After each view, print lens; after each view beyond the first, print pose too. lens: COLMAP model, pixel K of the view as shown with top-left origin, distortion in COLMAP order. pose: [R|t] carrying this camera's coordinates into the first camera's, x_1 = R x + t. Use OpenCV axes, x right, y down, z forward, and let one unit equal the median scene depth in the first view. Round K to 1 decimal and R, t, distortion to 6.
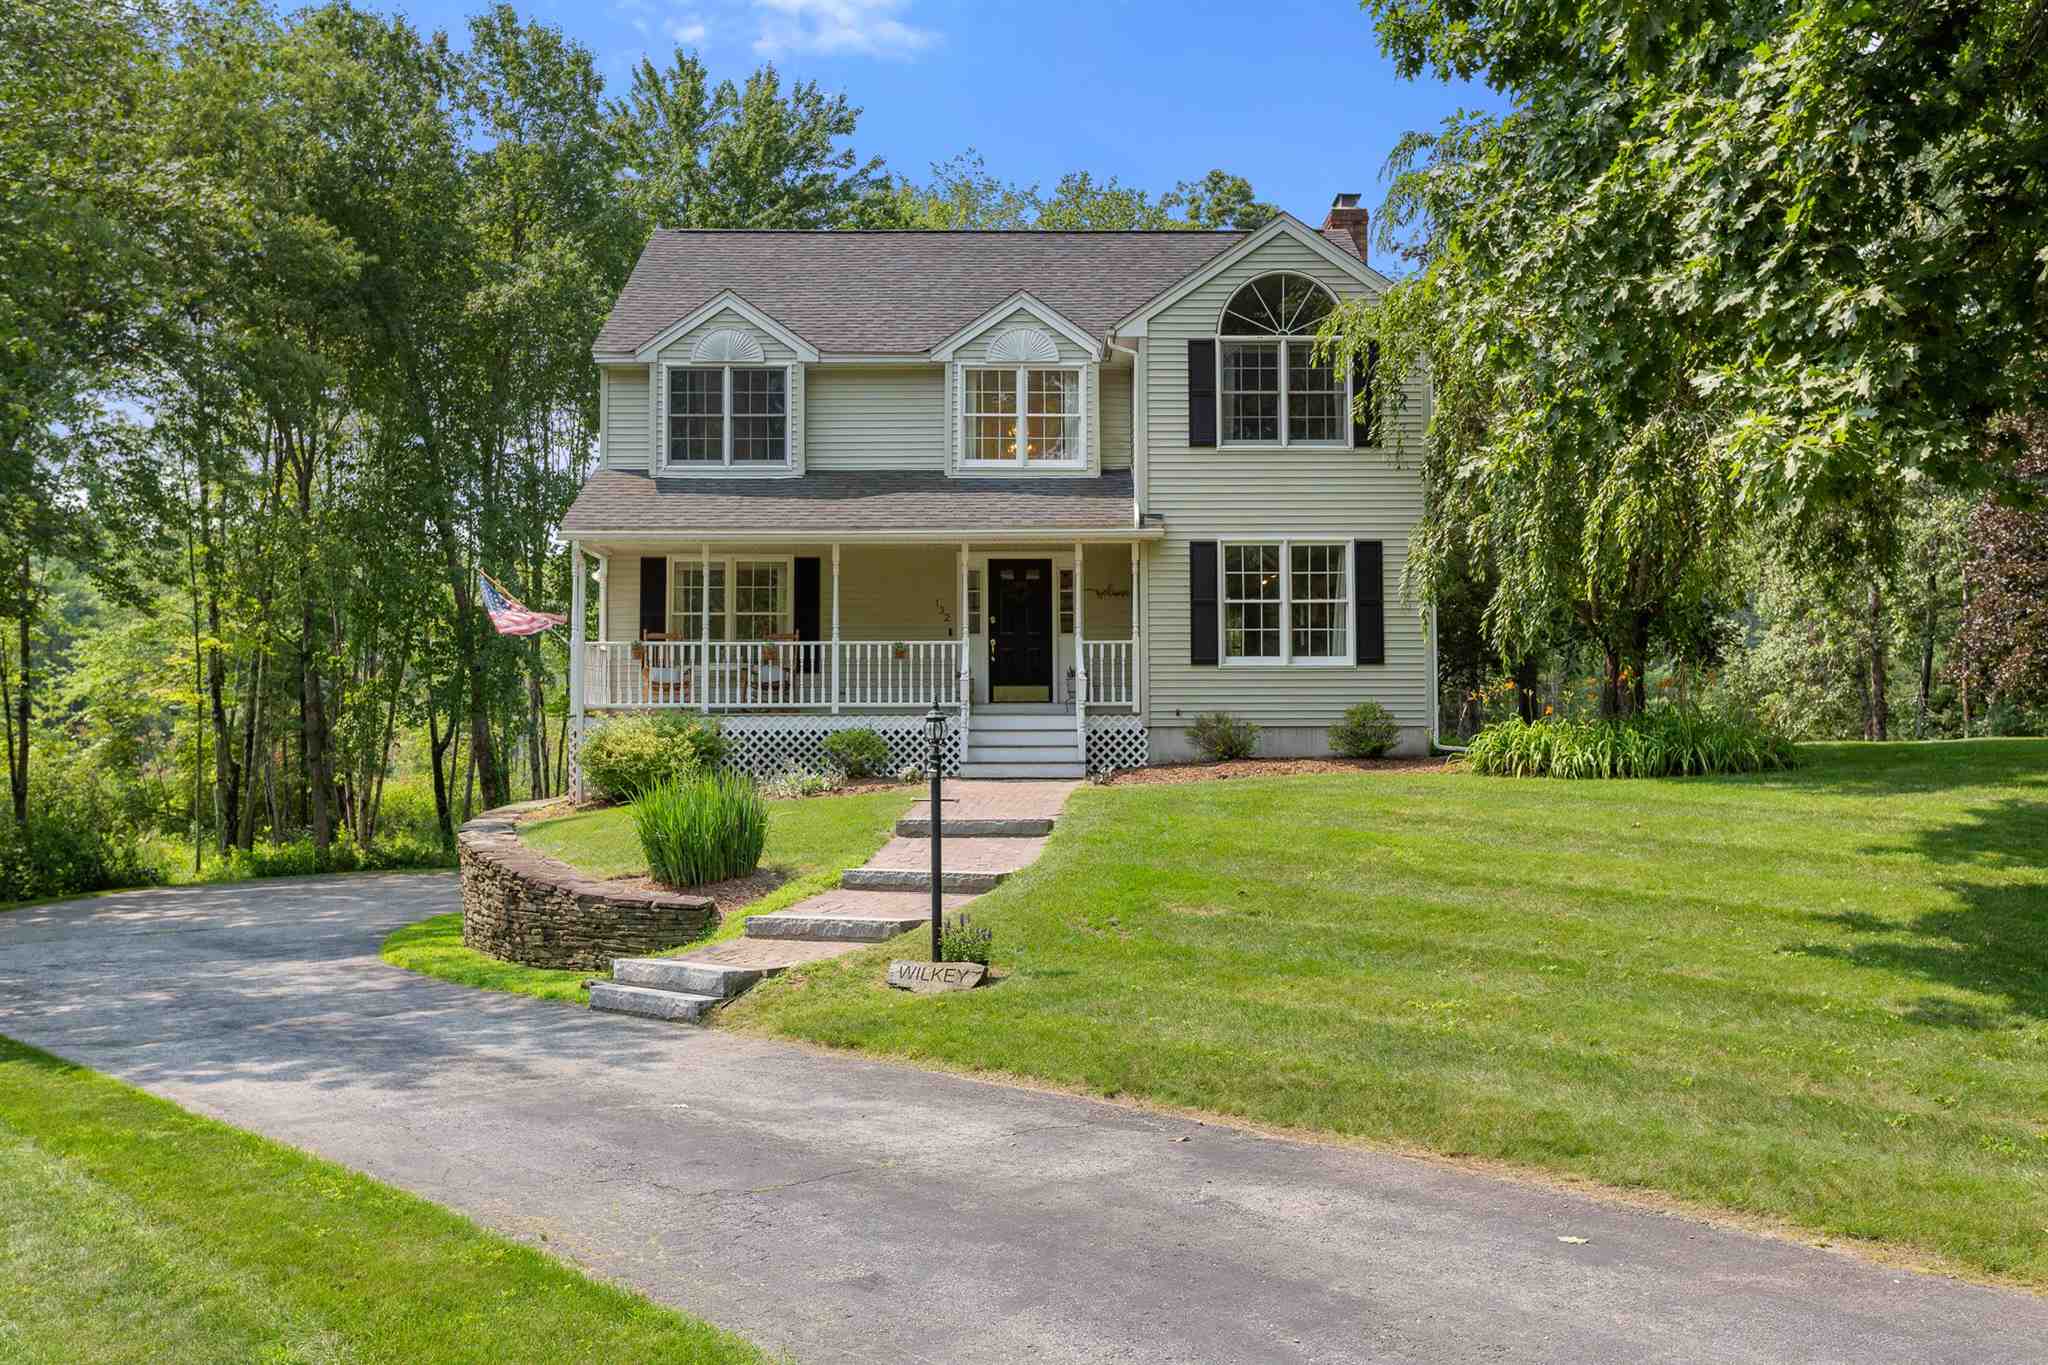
lens RADIAL K [[1926.6, 0, 1024.5], [0, 1926.6, 642.4], [0, 0, 1]] dist [-0.001984, 0.007571]
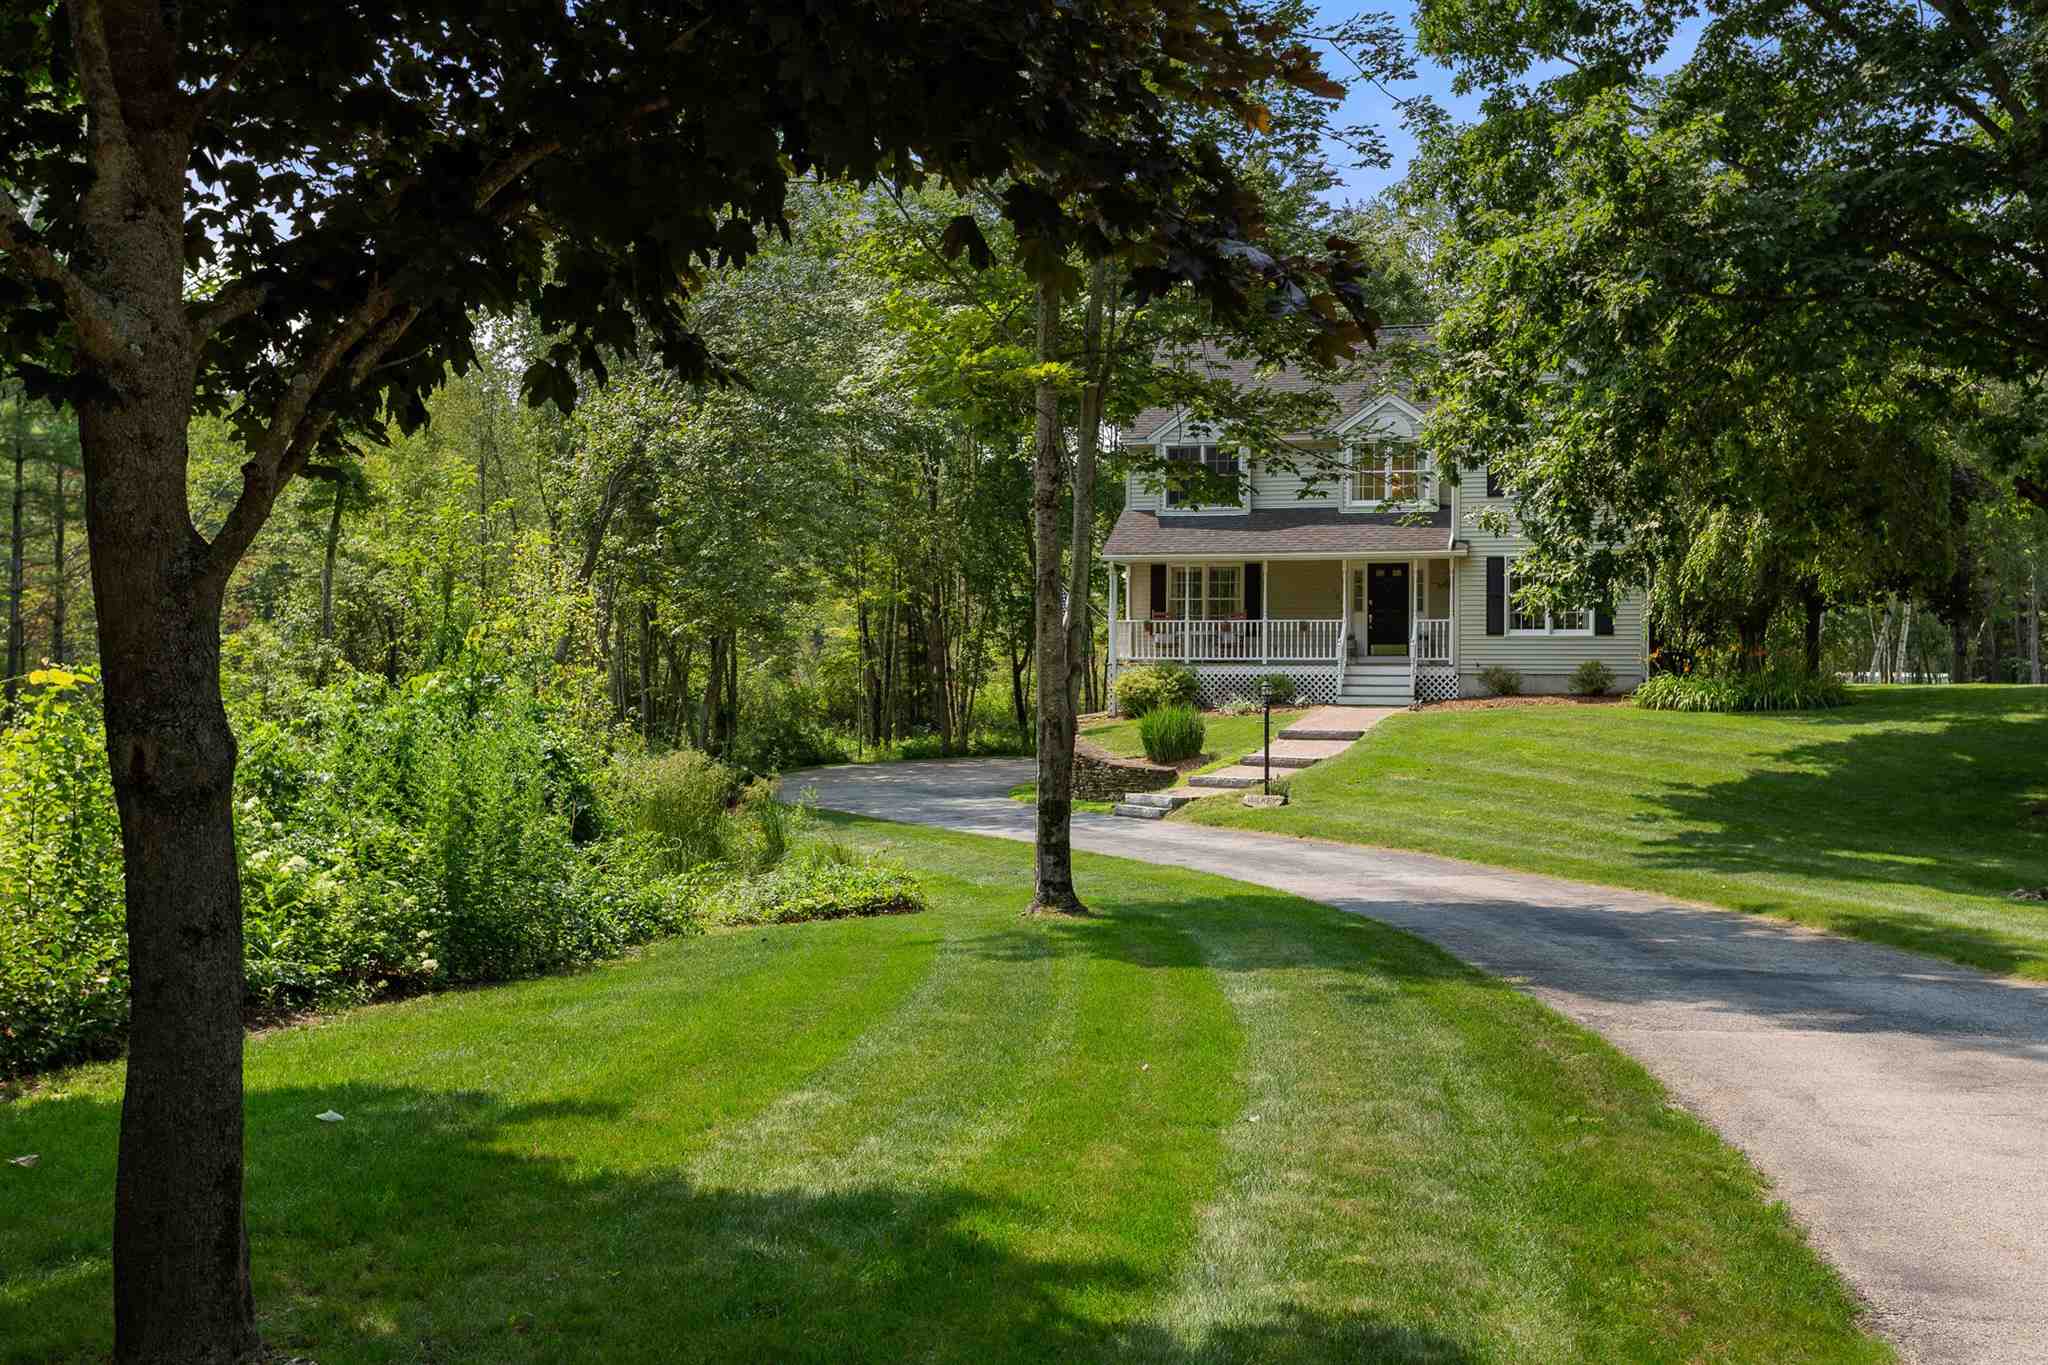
lens RADIAL K [[2088.1, 0, 1024.0], [0, 2088.1, 682.5], [0, 0, 1]] dist [0.057679, -0.000038]
pose [[0.961609, 0.008884, -0.274279, 0.194349], [0.011733, 0.997231, 0.073434, -0.081104], [0.274171, -0.073833, 0.958842, -0.773497]]
